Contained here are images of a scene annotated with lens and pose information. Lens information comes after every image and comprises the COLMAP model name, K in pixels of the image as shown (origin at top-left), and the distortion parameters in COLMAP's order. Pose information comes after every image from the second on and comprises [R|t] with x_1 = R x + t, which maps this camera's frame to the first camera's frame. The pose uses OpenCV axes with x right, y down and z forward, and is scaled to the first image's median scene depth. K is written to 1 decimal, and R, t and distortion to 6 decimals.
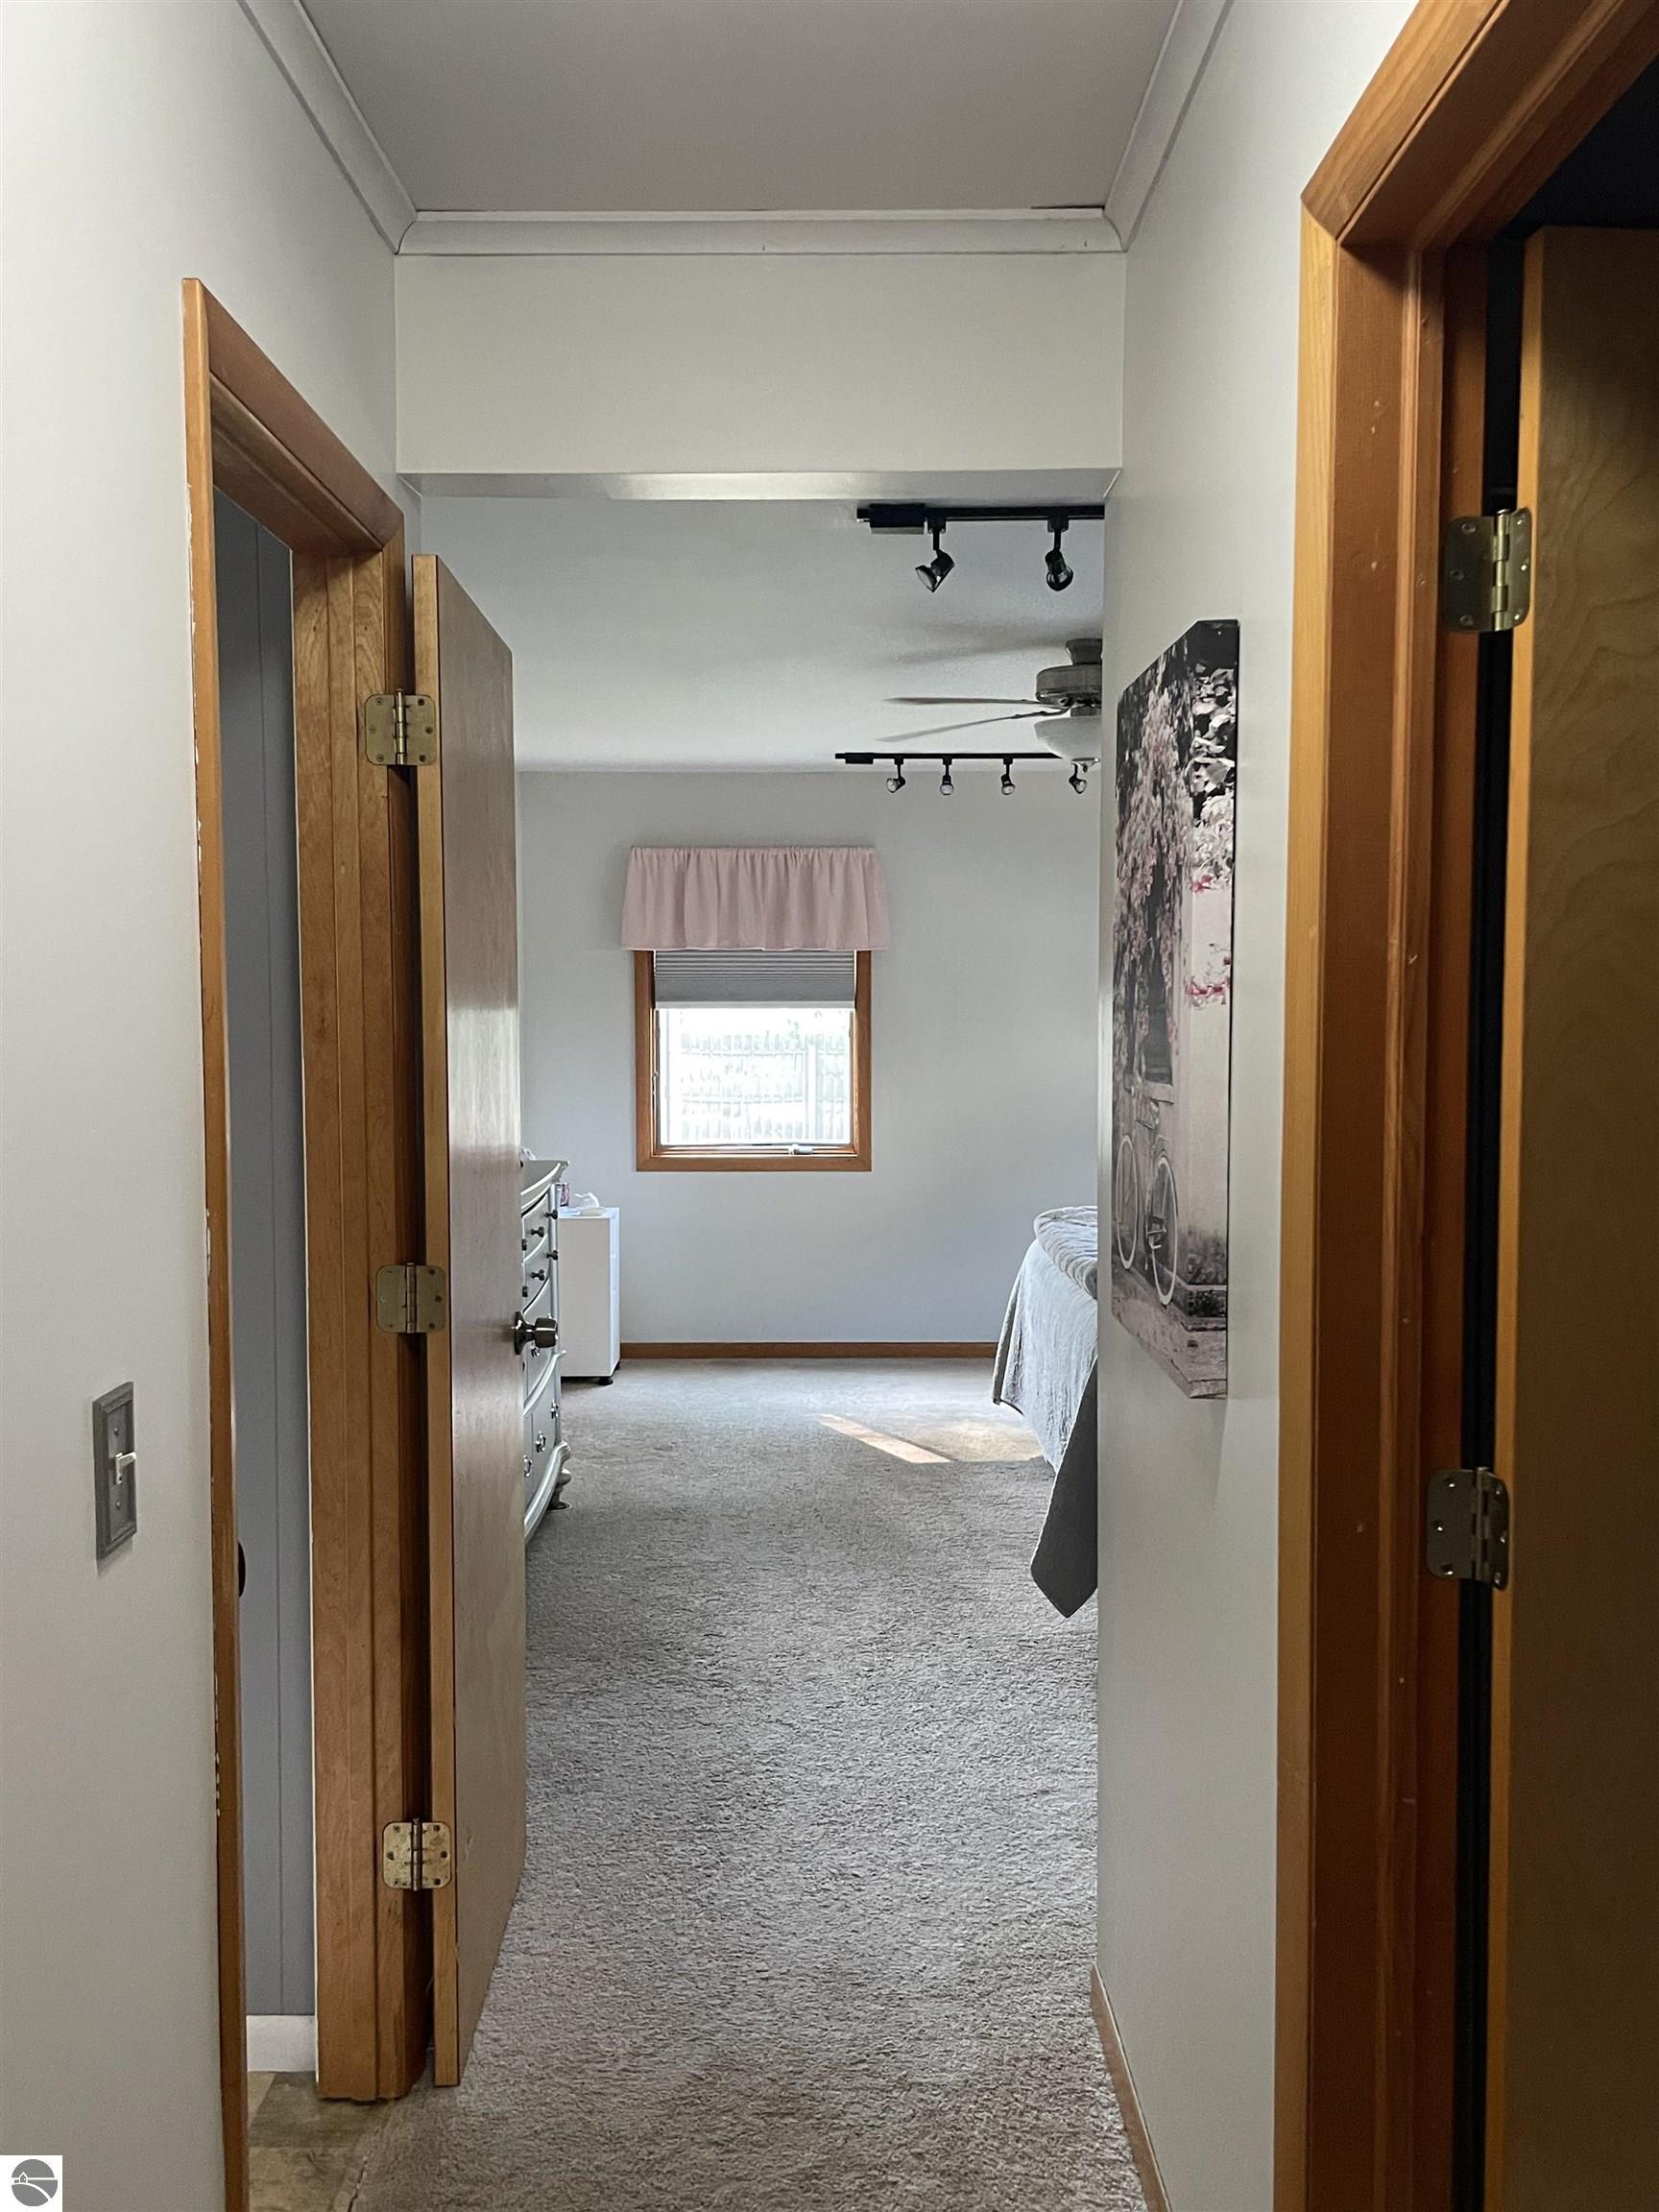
lens RADIAL K [[1959.4, 0, 823.3], [0, 1959.4, 1116.8], [0, 0, 1]] dist [-0.005844, -0.012403]
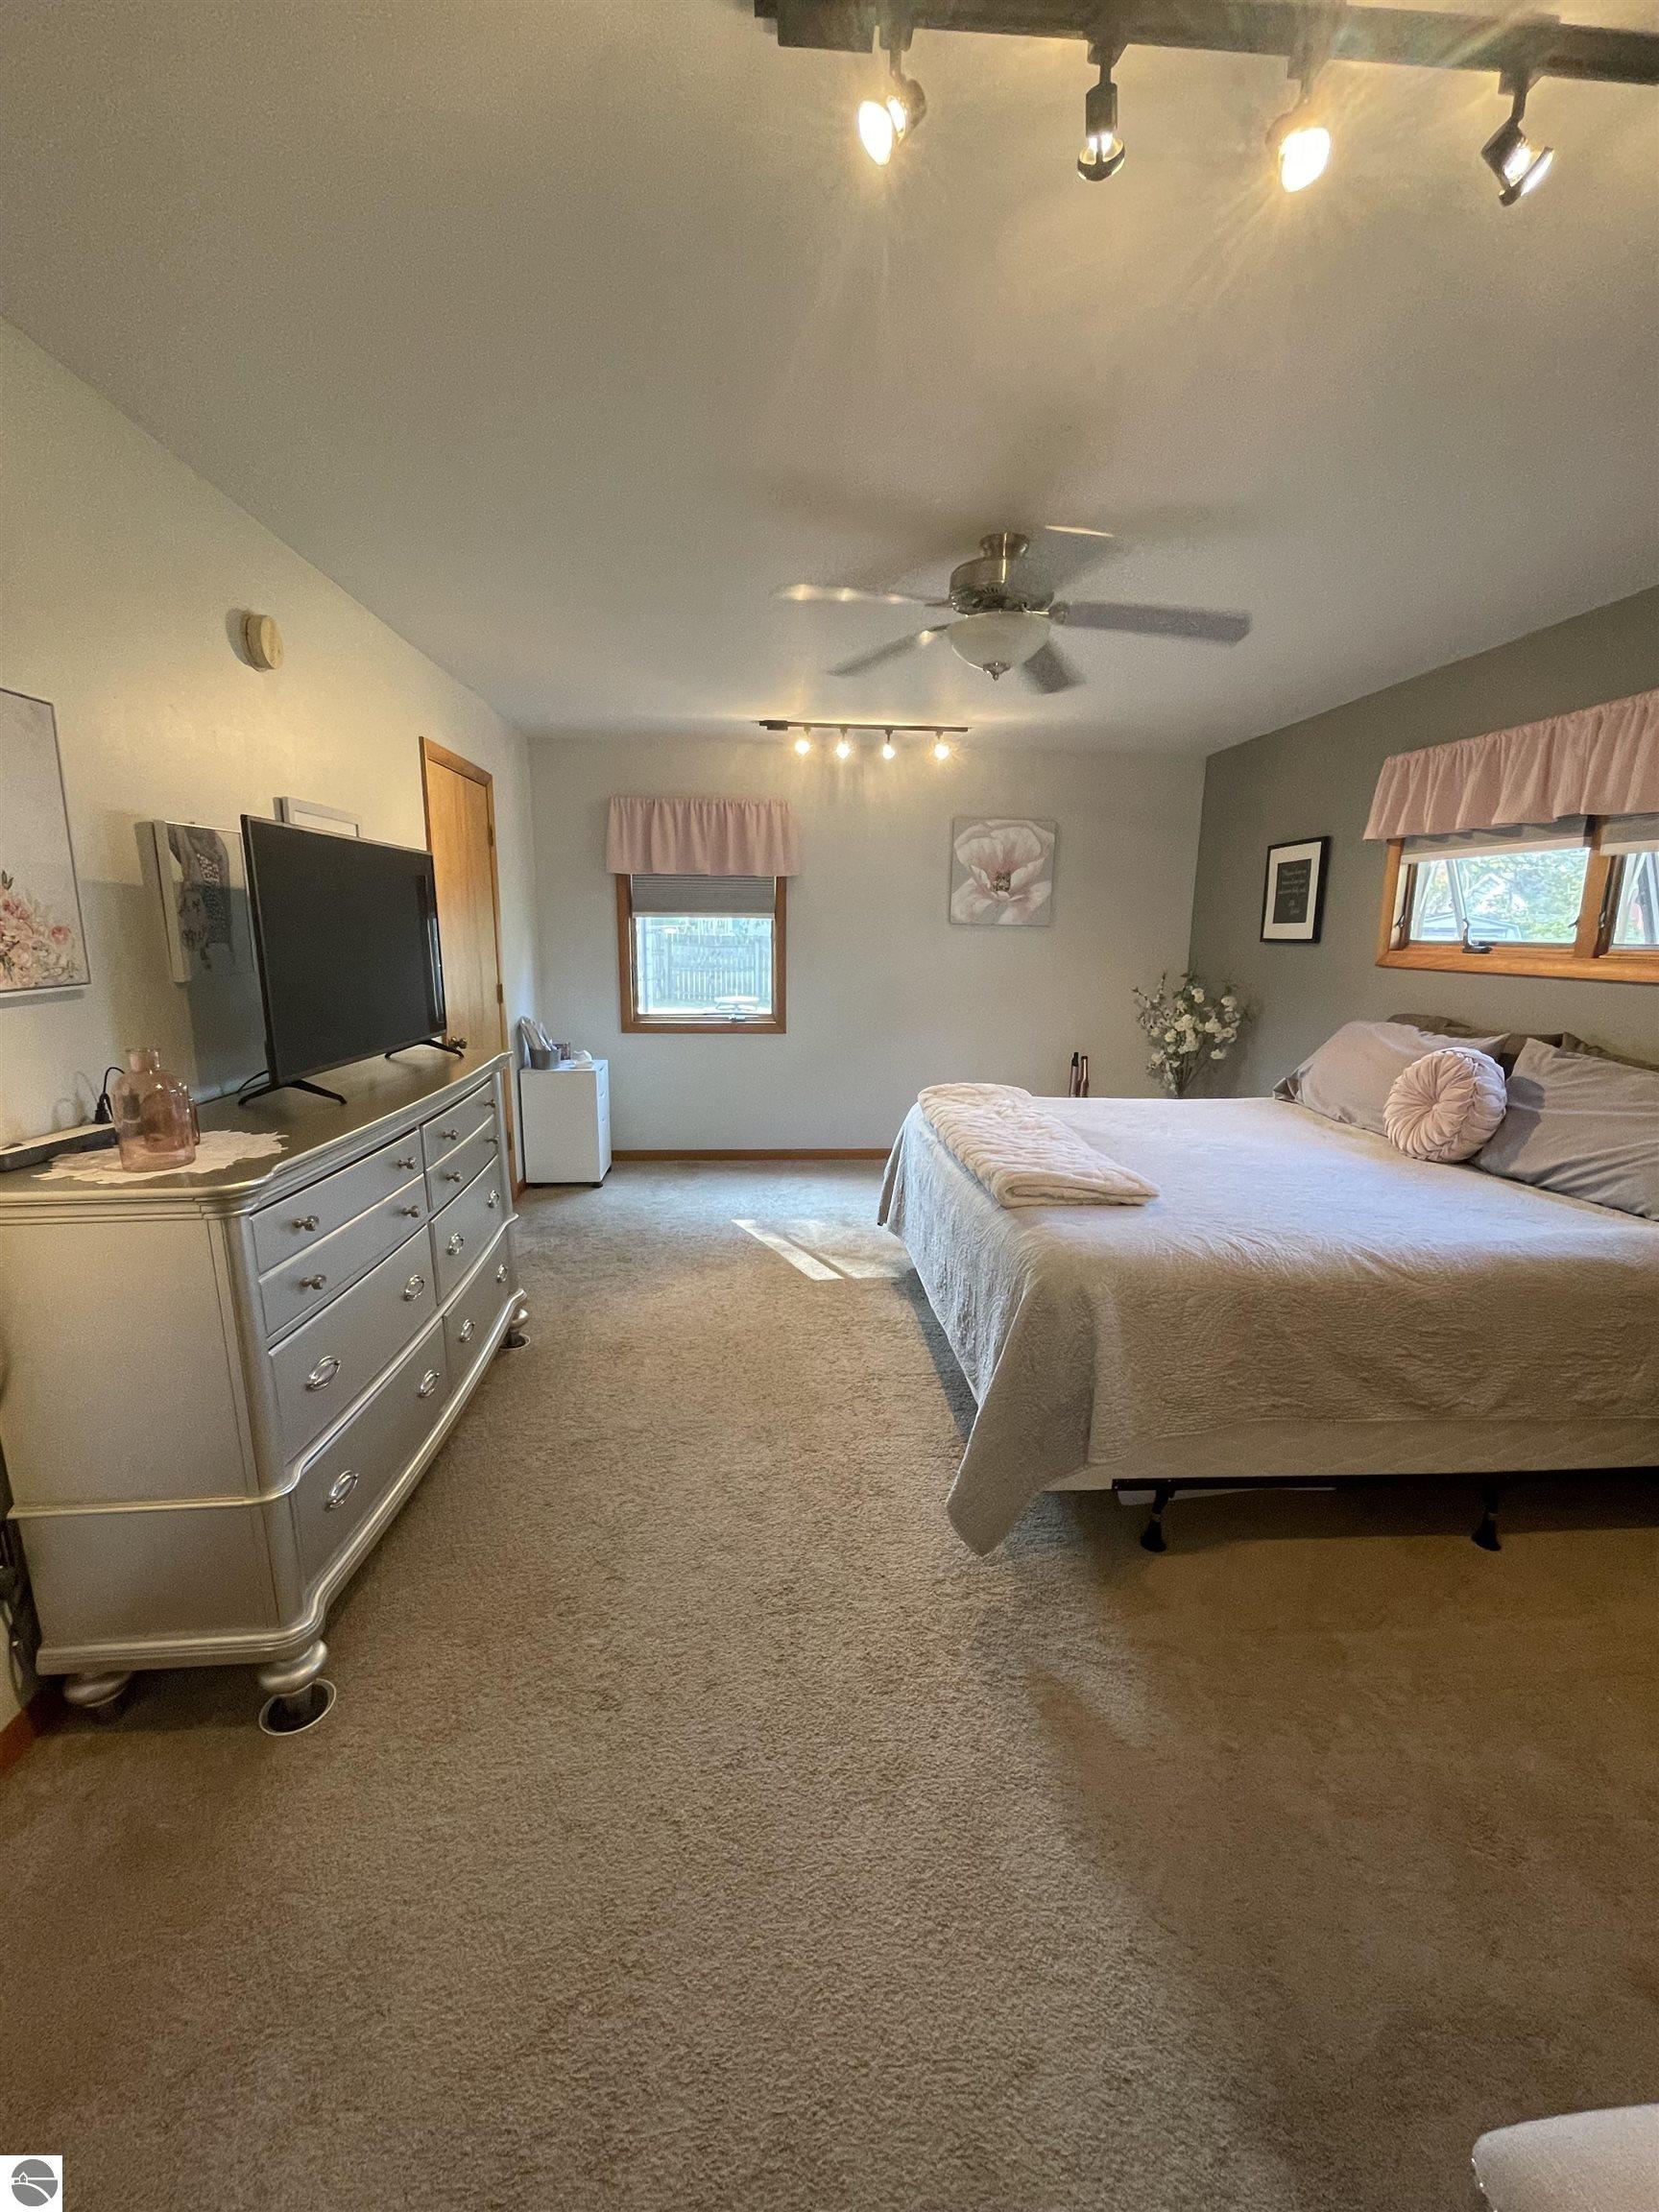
lens RADIAL K [[922.6, 0, 829.2], [0, 922.6, 1107.4], [0, 0, 1]] dist [-0.003979, -0.000332]
pose [[0.997631, -0.000232, 0.068798, 0.009426], [-0.009428, 0.990098, 0.140063, -0.014264], [-0.068149, -0.140380, 0.987750, 0.325586]]
